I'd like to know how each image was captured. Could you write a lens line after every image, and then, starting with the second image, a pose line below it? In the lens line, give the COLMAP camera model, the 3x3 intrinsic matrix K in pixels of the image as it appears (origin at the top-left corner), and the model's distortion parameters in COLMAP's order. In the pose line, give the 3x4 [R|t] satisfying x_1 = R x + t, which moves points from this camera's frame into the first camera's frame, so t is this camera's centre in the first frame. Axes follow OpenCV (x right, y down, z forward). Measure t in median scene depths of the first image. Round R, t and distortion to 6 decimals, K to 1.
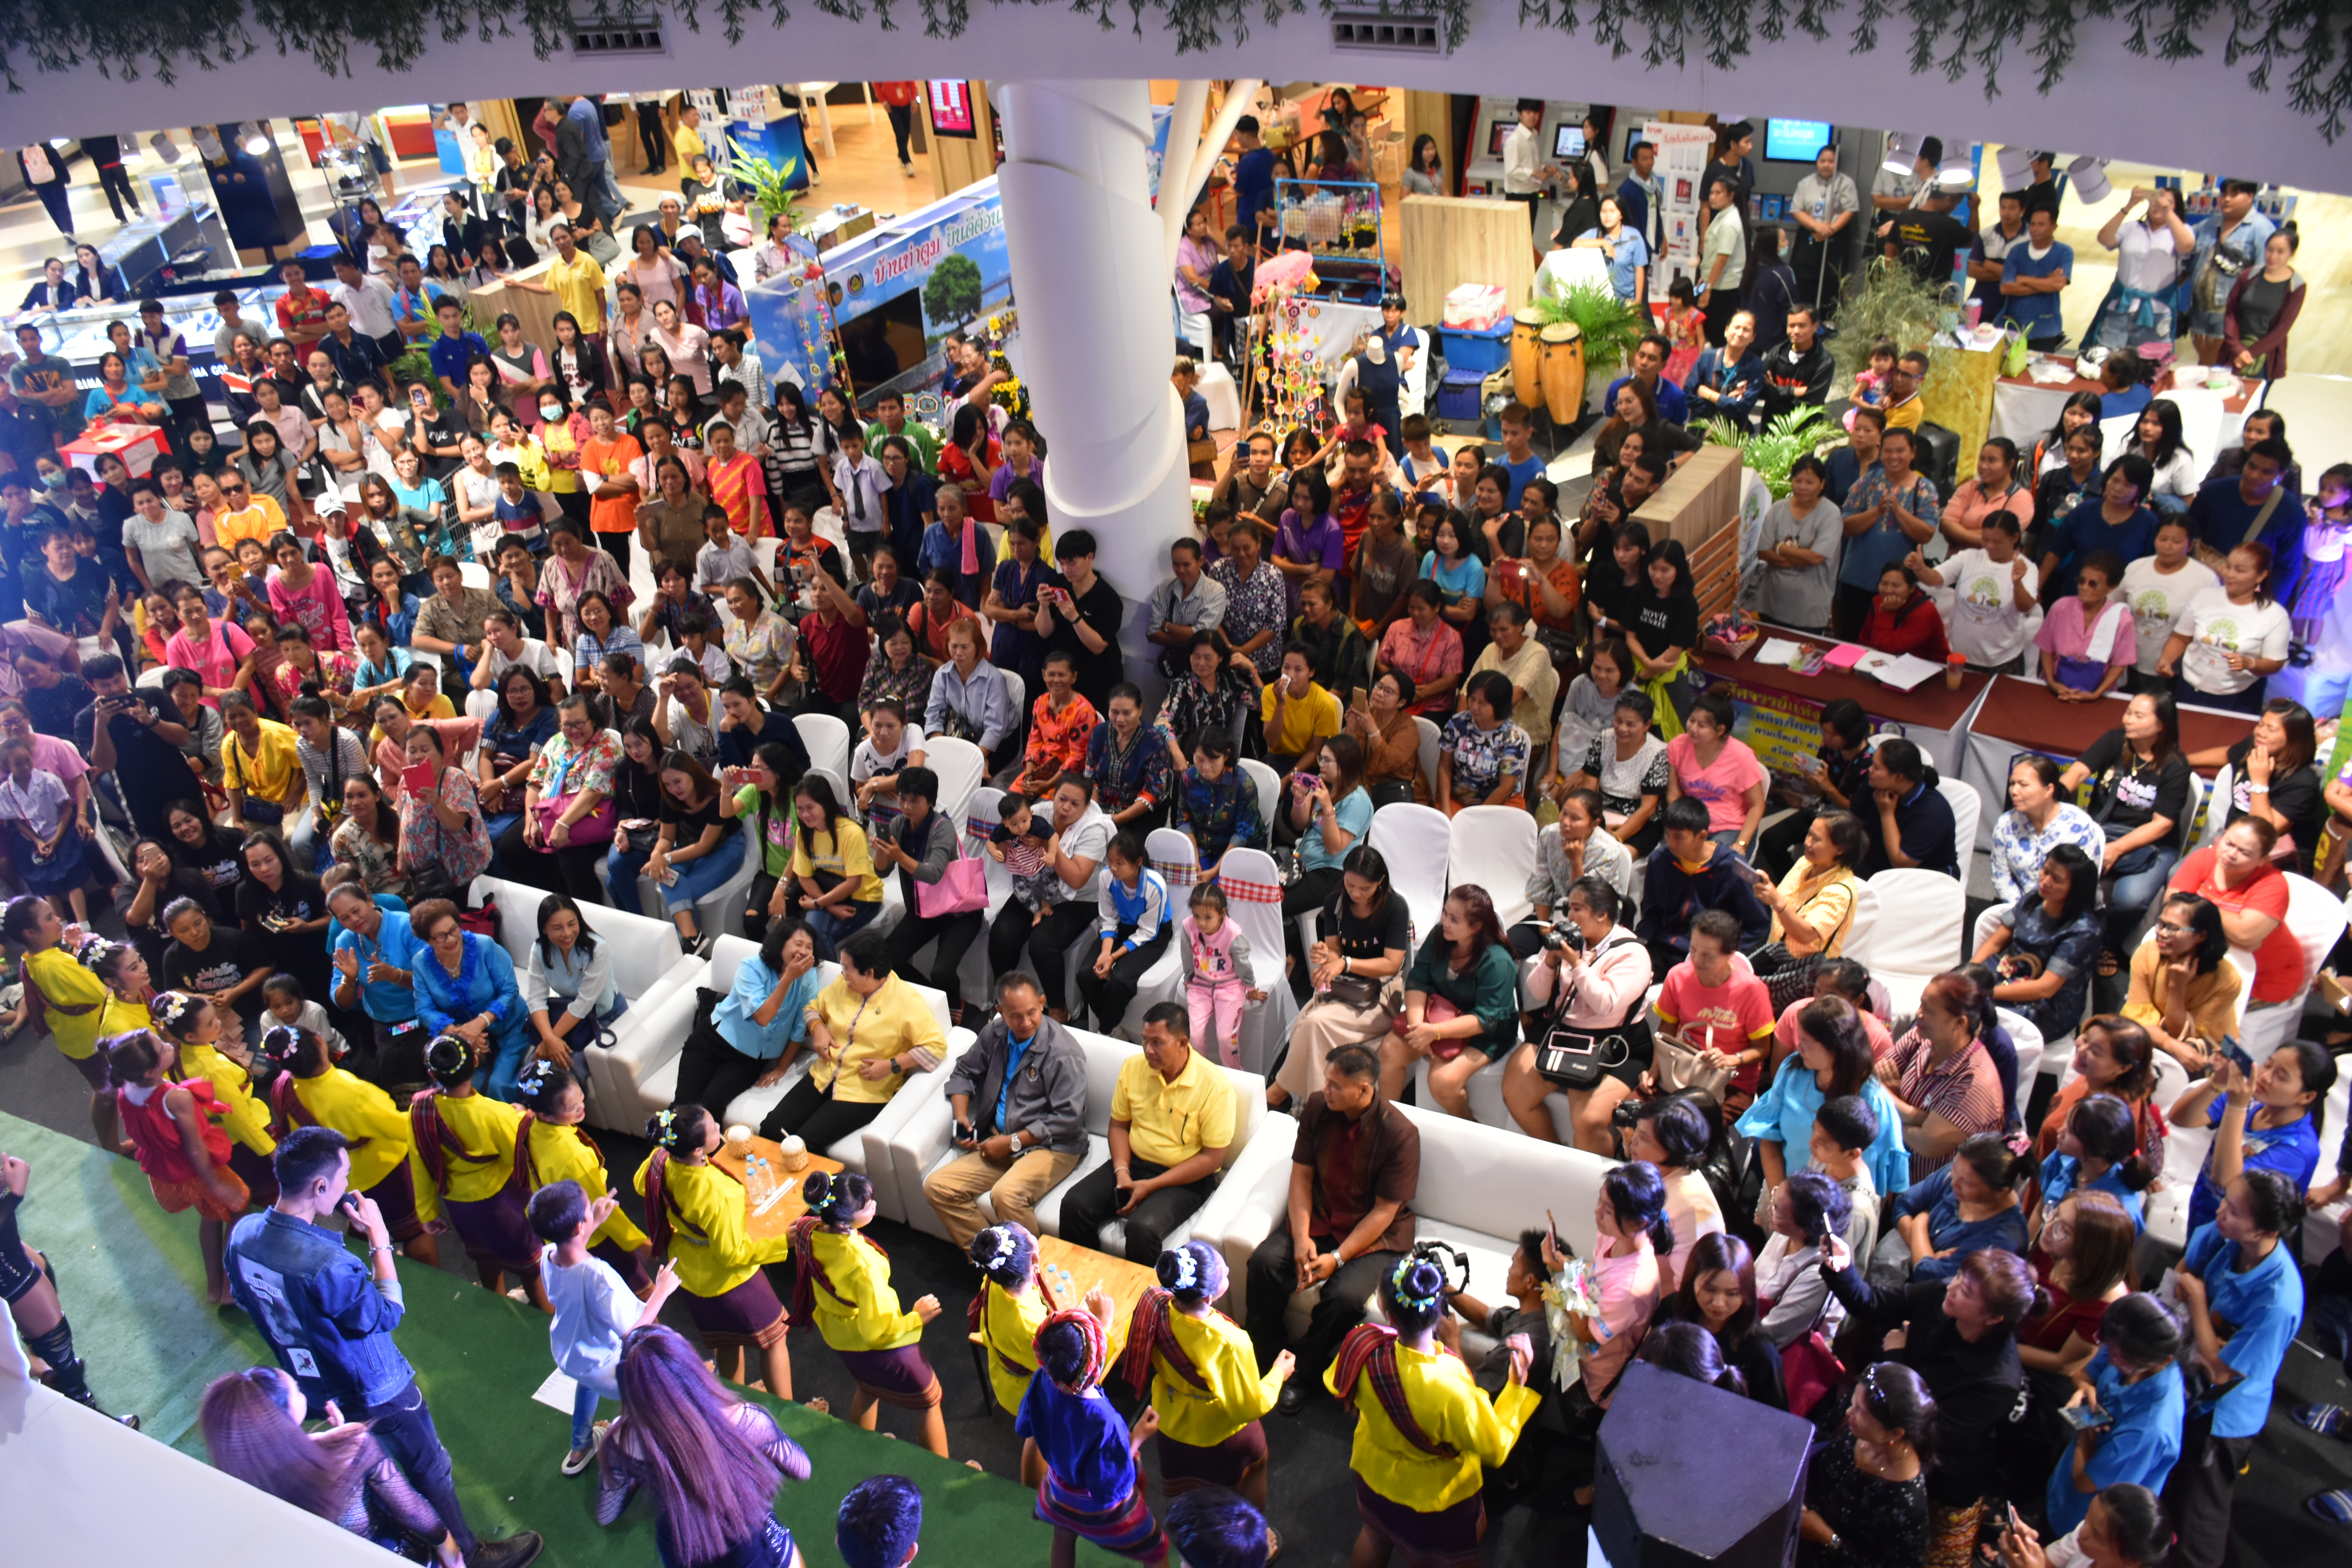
lens RADIAL K [[1887.1, 0, 1174.3], [0, 1887.1, 766.3], [0, 0, 1]] dist [0.000520, -0.007605]
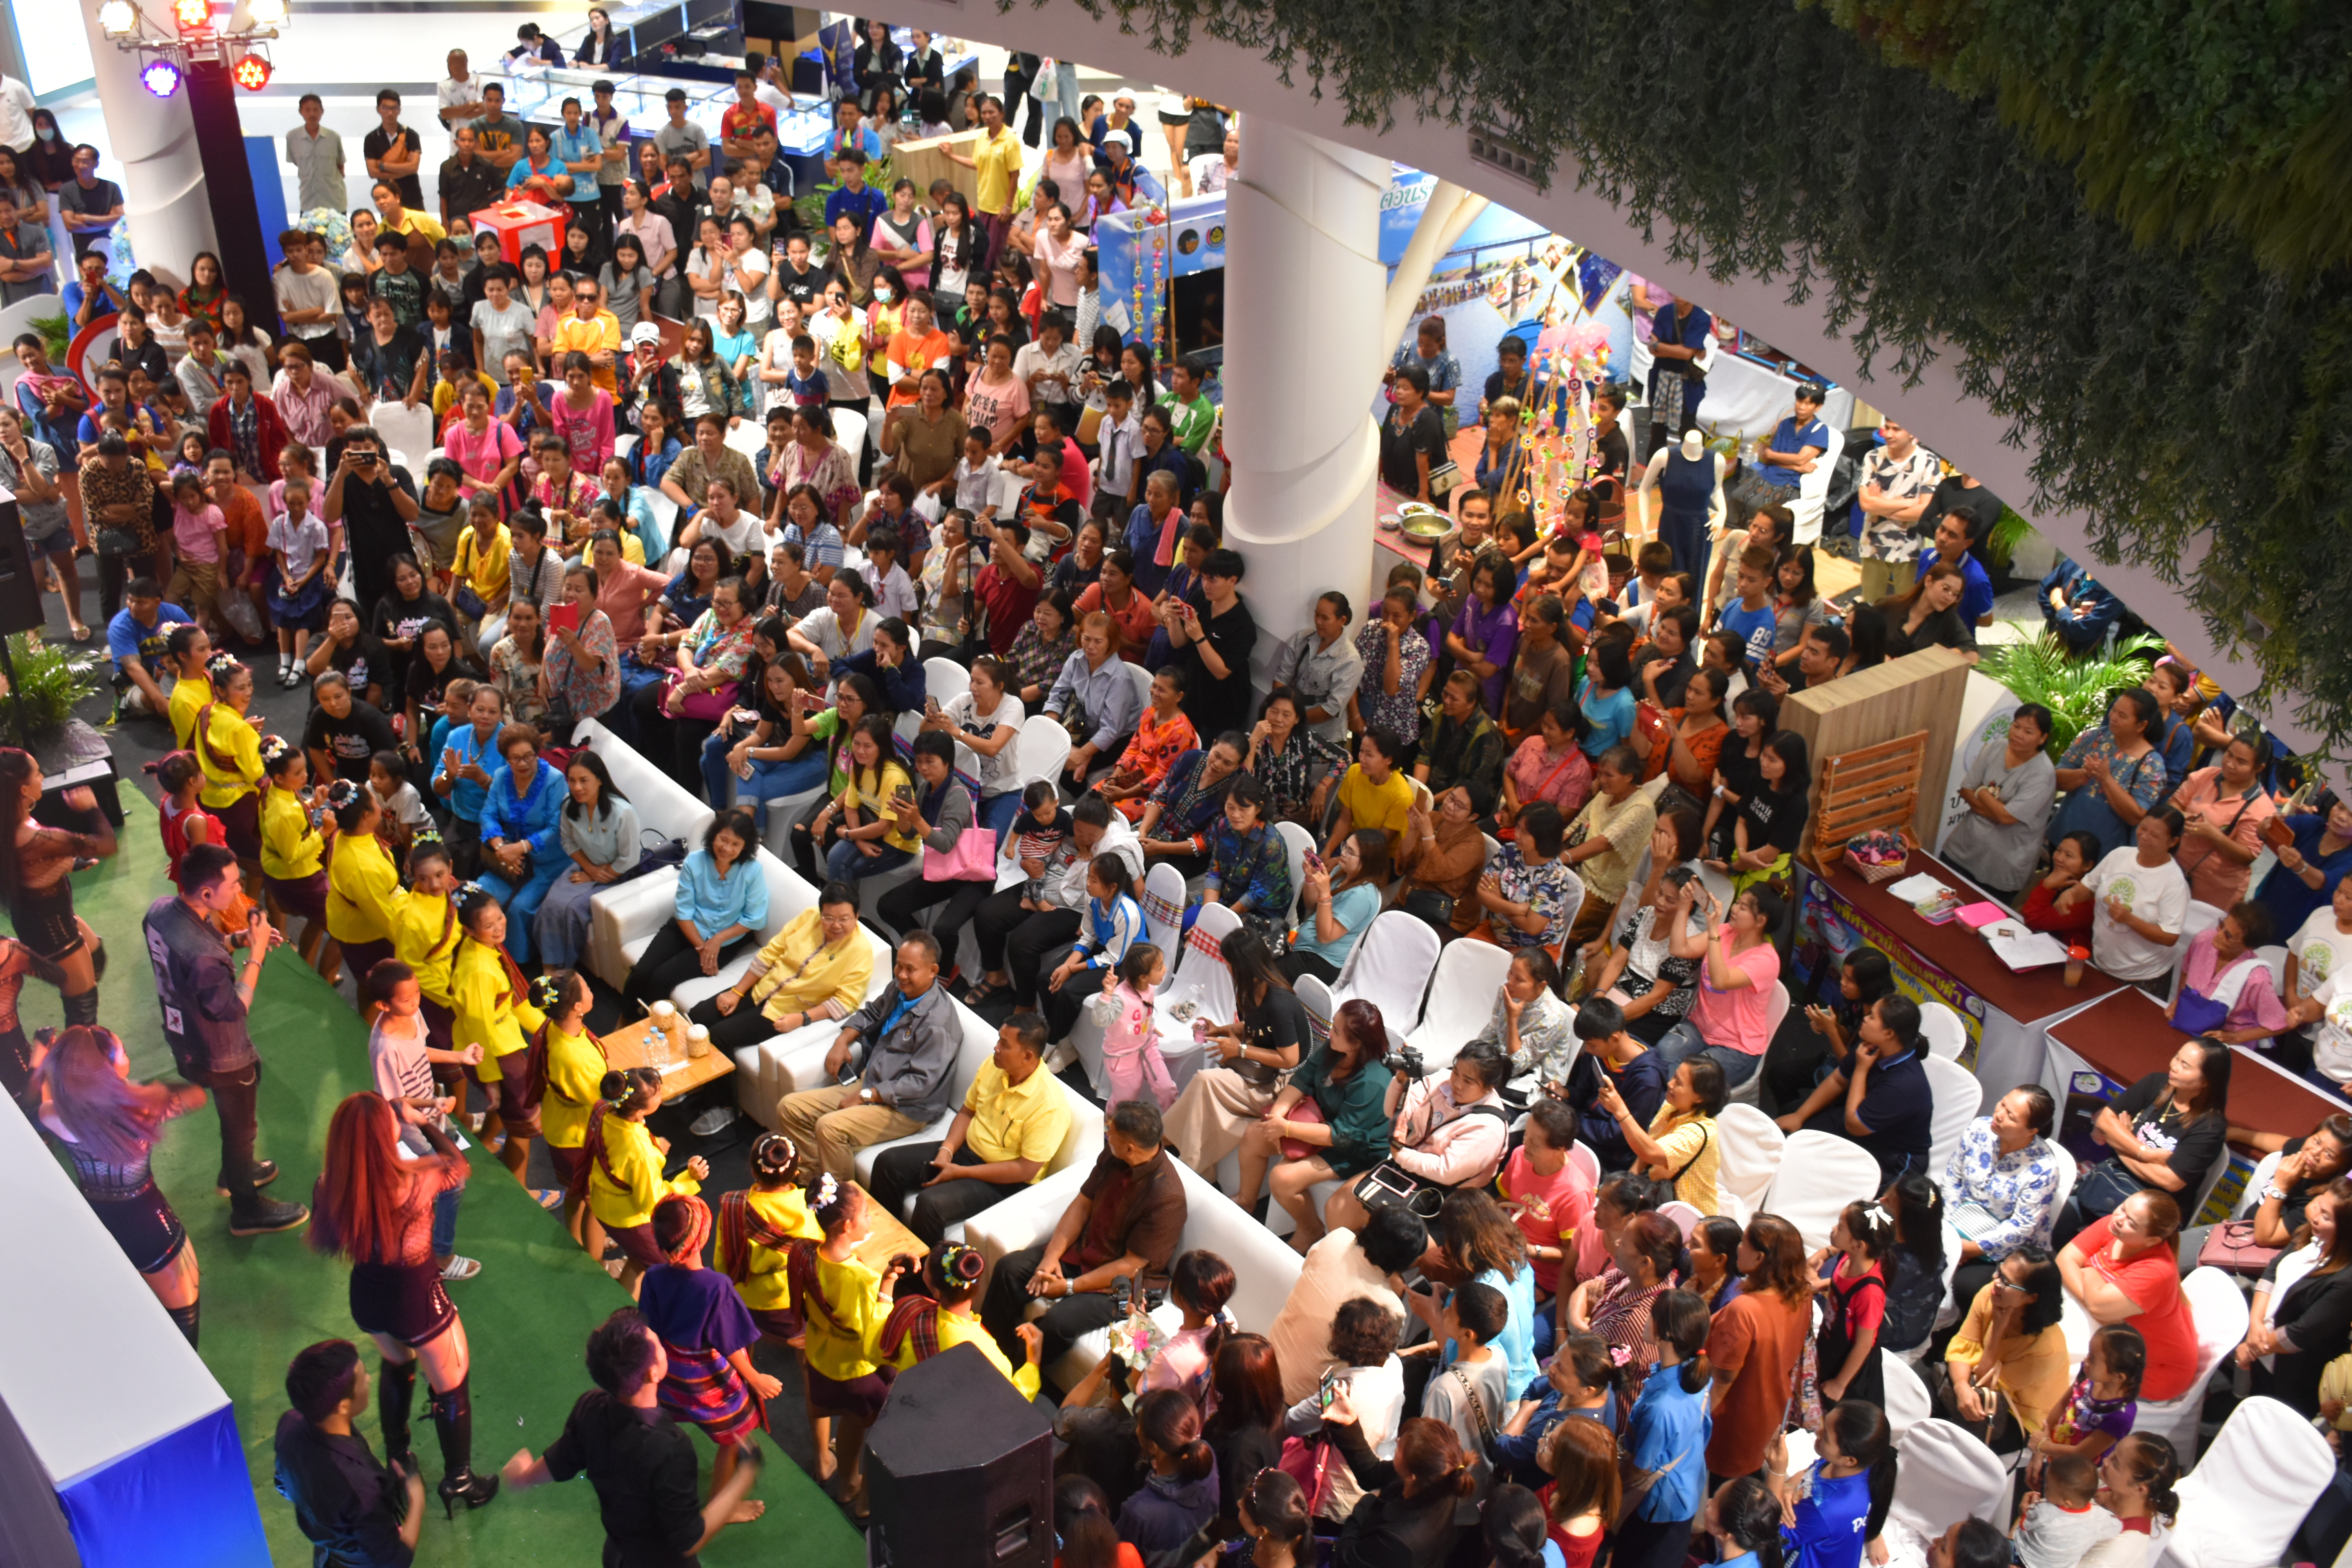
lens RADIAL K [[2418.9, 0, 1176.0], [0, 2418.9, 784.0], [0, 0, 1]] dist [-0.059828, -0.007769]
pose [[0.918934, 0.288012, -0.269462, 0.299977], [-0.287686, 0.956820, 0.041606, -0.056199], [0.269810, 0.039287, 0.962112, -0.202236]]
